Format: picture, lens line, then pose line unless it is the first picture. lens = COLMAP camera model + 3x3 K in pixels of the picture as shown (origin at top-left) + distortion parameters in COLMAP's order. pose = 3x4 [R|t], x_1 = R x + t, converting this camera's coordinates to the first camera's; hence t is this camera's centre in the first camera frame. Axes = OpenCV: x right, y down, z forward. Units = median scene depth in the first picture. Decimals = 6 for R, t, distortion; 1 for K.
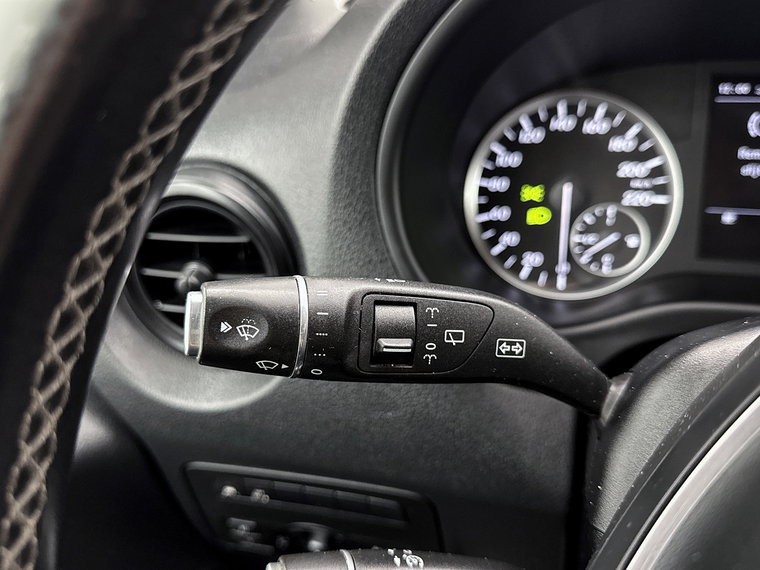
lens RADIAL K [[698.6, 0, 380.0], [0, 698.6, 285.0], [0, 0, 1]] dist [0.158392, -0.498083]
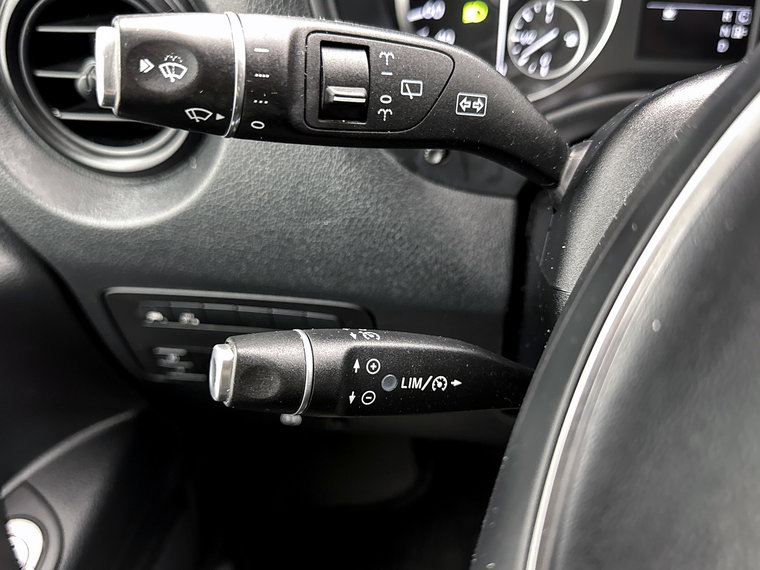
lens RADIAL K [[698.6, 0, 380.0], [0, 698.6, 285.0], [0, 0, 1]] dist [0.158392, -0.498083]
pose [[0.991139, -0.046418, 0.124451, -0.036179], [0.023802, 0.983852, 0.177393, 0.103279], [-0.130676, -0.172859, 0.976240, 0.060570]]
